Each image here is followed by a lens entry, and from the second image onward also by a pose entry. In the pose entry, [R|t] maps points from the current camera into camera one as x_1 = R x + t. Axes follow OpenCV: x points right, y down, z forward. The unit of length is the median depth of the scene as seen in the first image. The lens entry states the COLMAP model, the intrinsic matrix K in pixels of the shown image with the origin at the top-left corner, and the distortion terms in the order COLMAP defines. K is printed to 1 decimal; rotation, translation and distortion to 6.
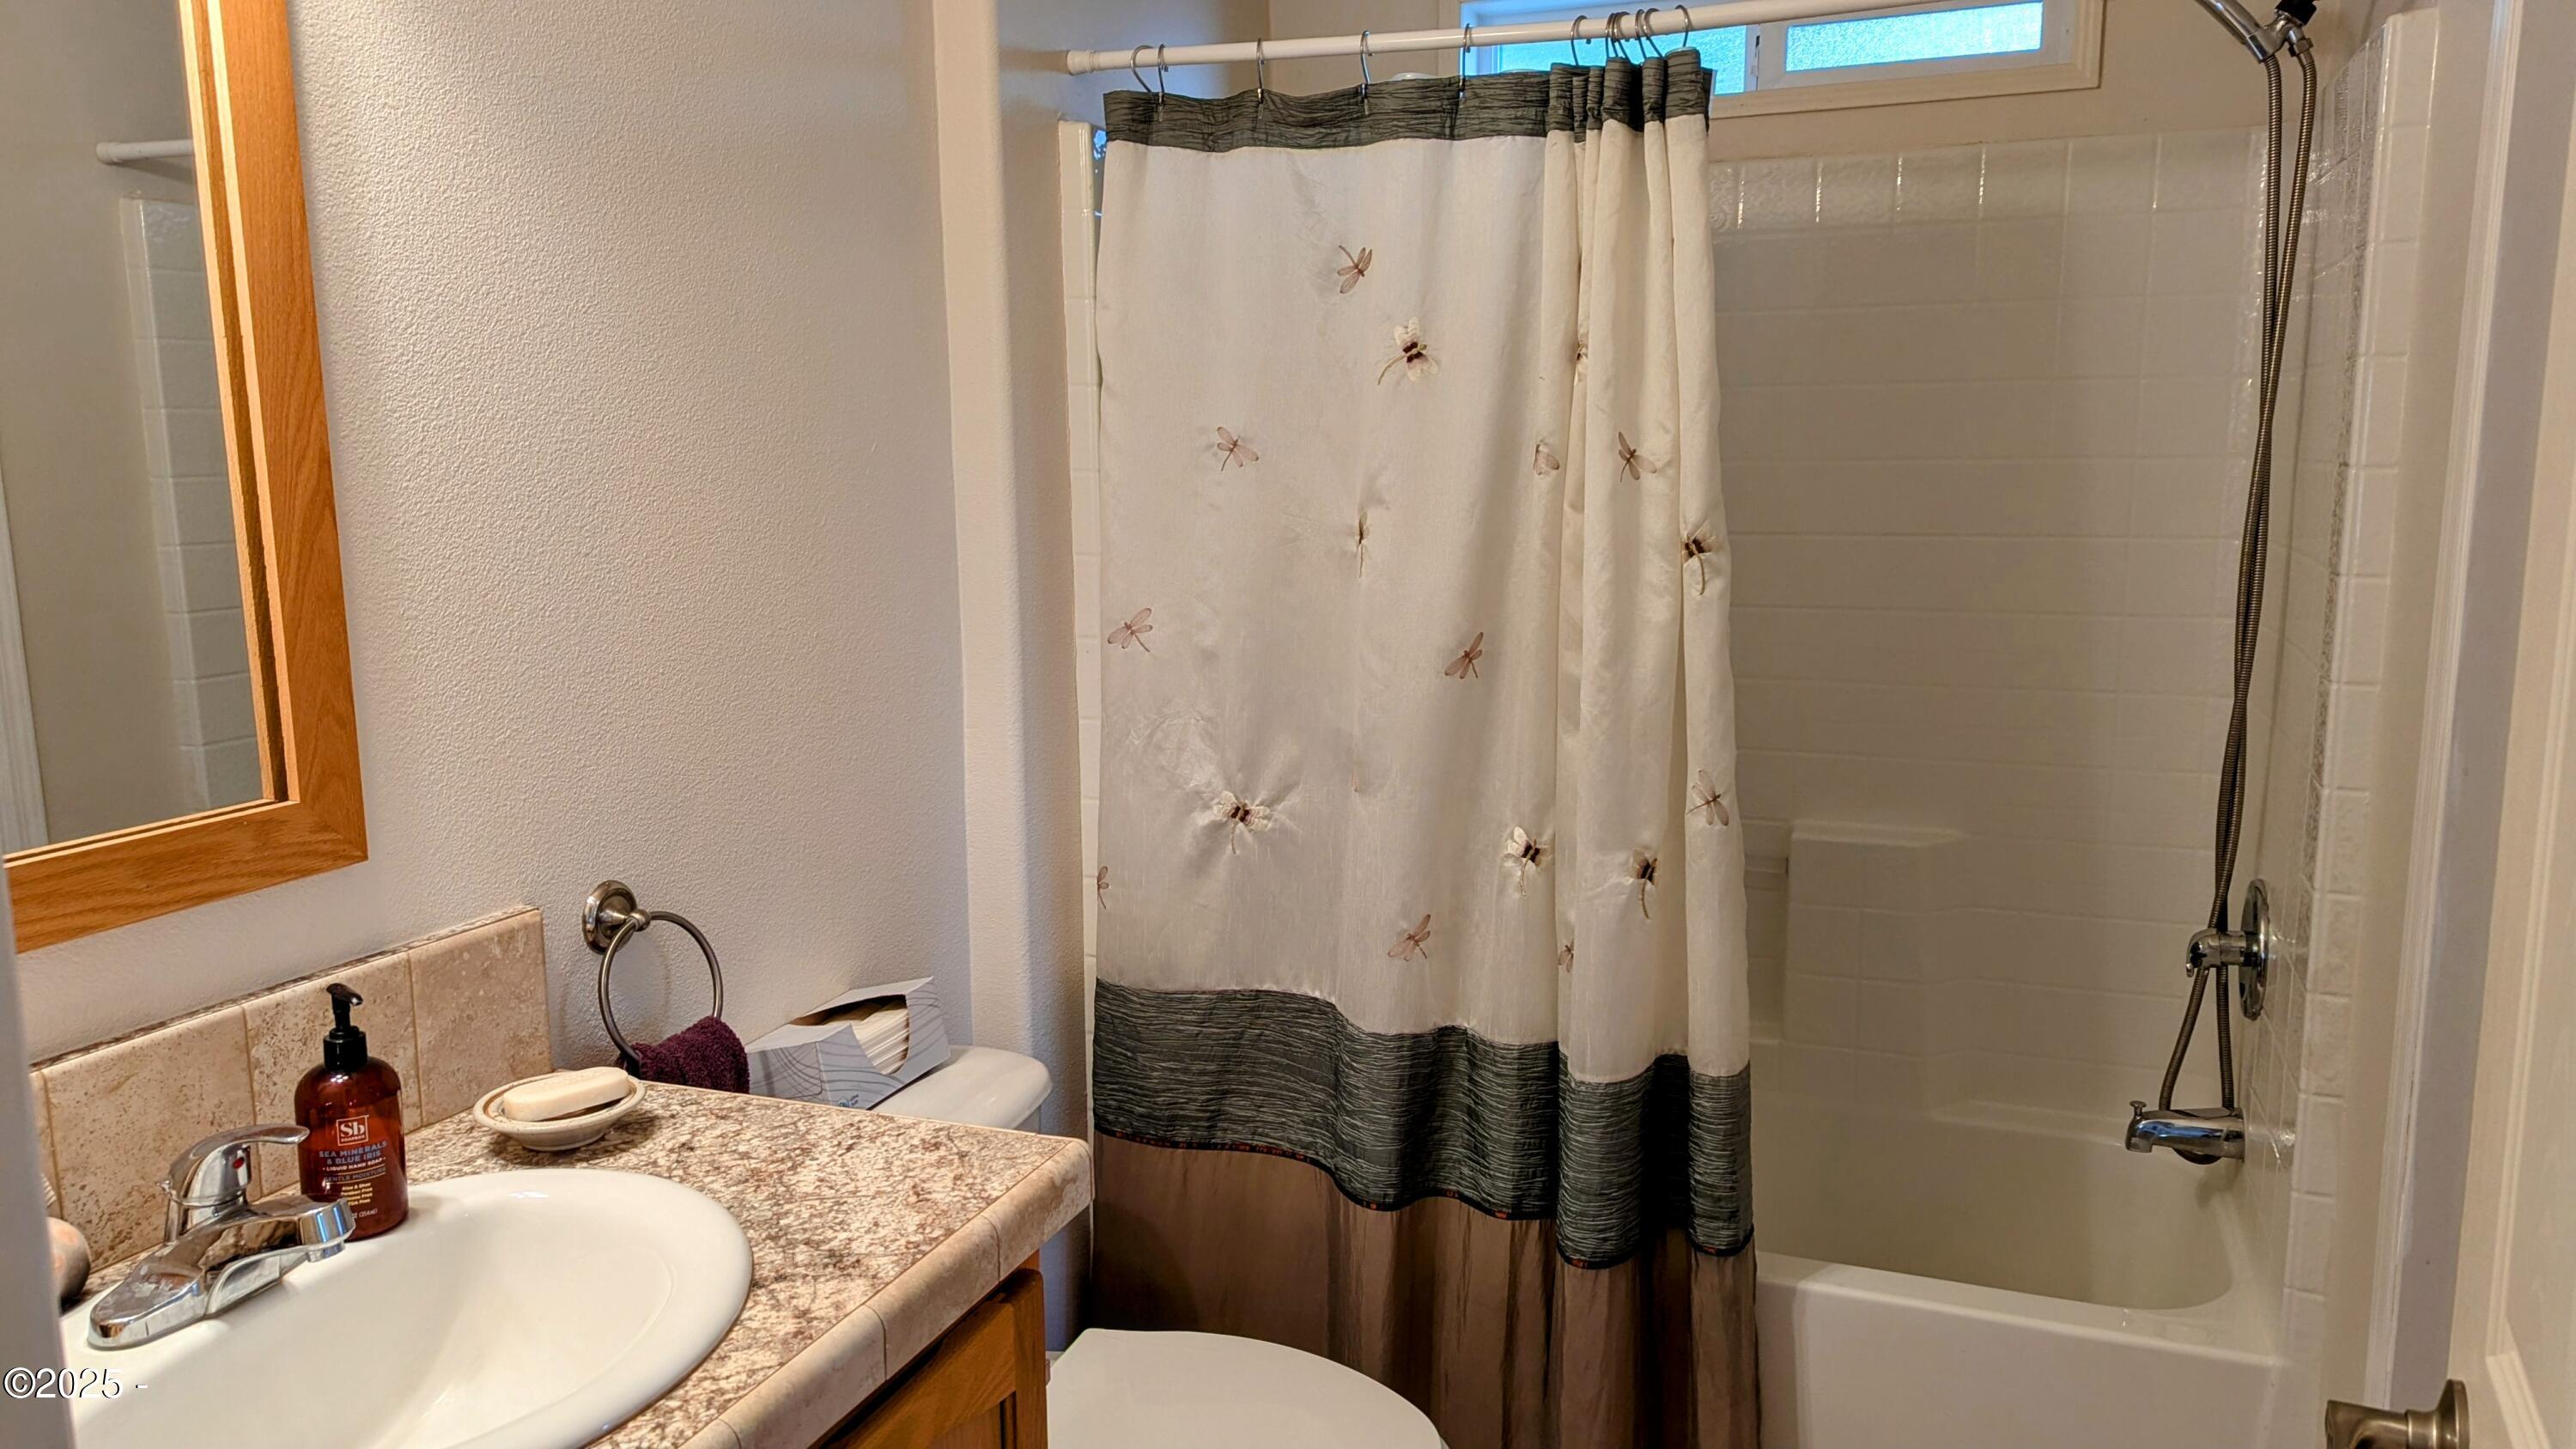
lens RADIAL K [[1847.4, 0, 1282.6], [0, 1847.4, 710.3], [0, 0, 1]] dist [0.097159, -0.113661]
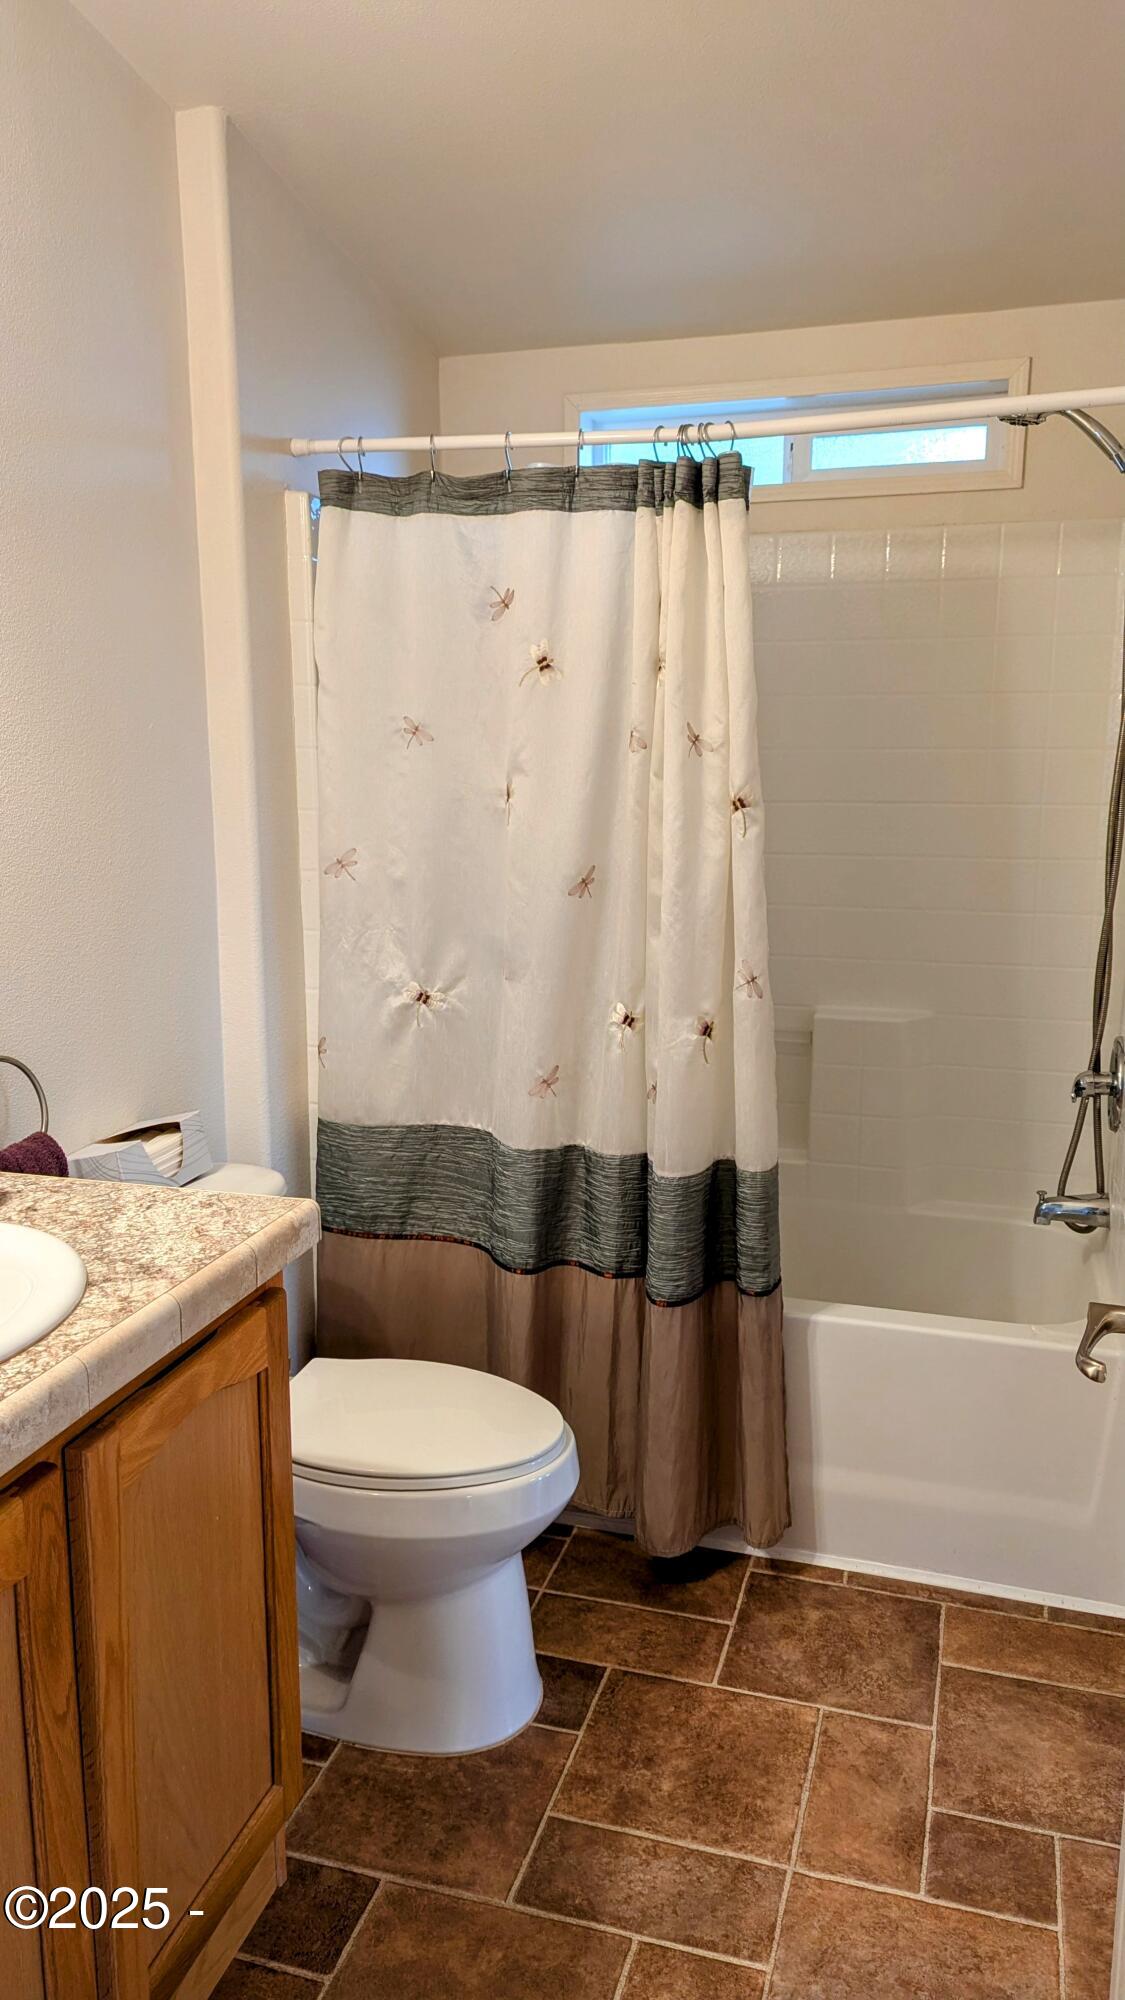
lens RADIAL K [[1434.1, 0, 580.8], [0, 1434.1, 999.0], [0, 0, 1]] dist [0.097159, -0.113661]
pose [[0.996393, -0.005124, 0.084700, 0.004451], [0.002833, 0.999628, 0.027140, 0.030739], [-0.084808, -0.026802, 0.996037, -0.095610]]
